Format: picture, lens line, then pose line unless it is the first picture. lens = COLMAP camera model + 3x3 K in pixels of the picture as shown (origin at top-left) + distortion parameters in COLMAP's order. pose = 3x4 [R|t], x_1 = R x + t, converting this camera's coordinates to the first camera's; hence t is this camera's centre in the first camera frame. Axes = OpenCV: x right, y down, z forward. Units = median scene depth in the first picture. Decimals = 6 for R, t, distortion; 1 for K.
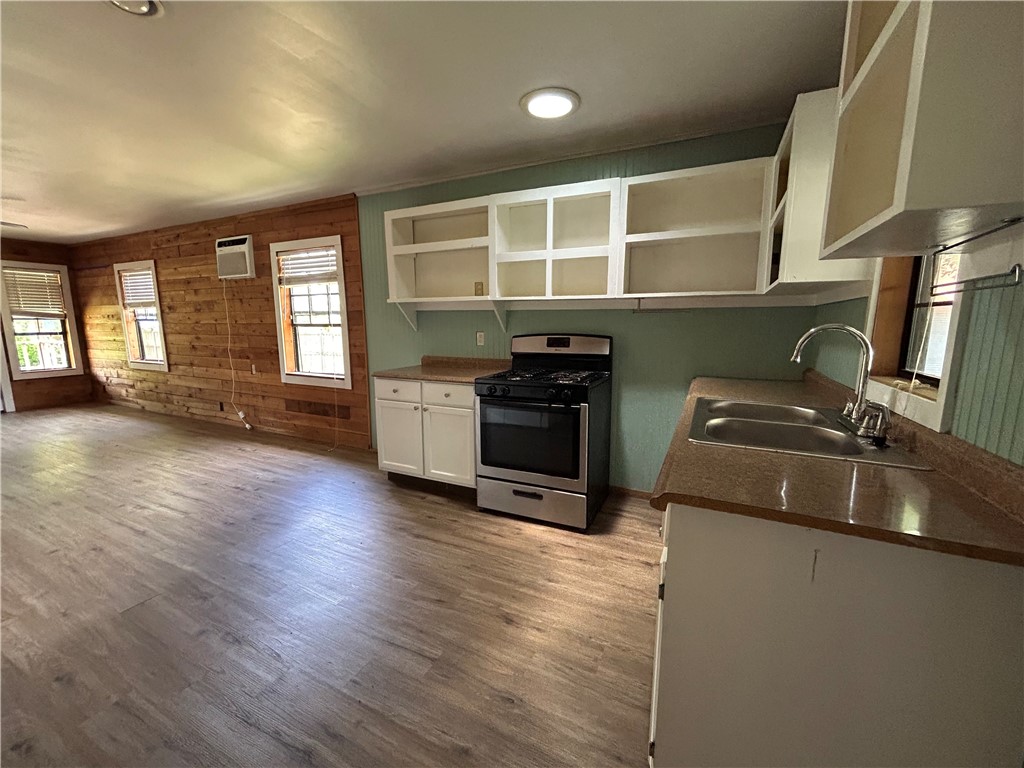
lens RADIAL K [[415.9, 0, 510.7], [0, 415.9, 384.5], [0, 0, 1]] dist [0.003783, 0.000985]
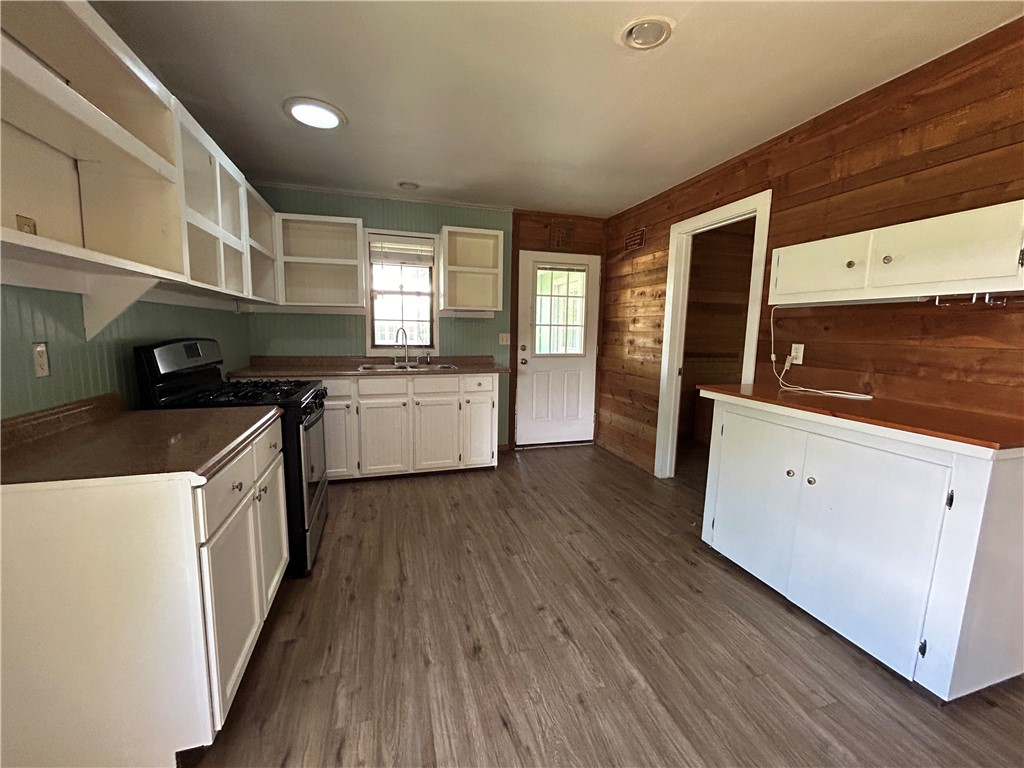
lens RADIAL K [[415.9, 0, 511.4], [0, 415.9, 382.2], [0, 0, 1]] dist [0.003783, 0.000985]
pose [[-0.678994, -0.101439, 0.727102, -0.832662], [0.098000, 0.969020, 0.226706, -0.169090], [-0.727574, 0.225188, -0.648018, 1.143061]]
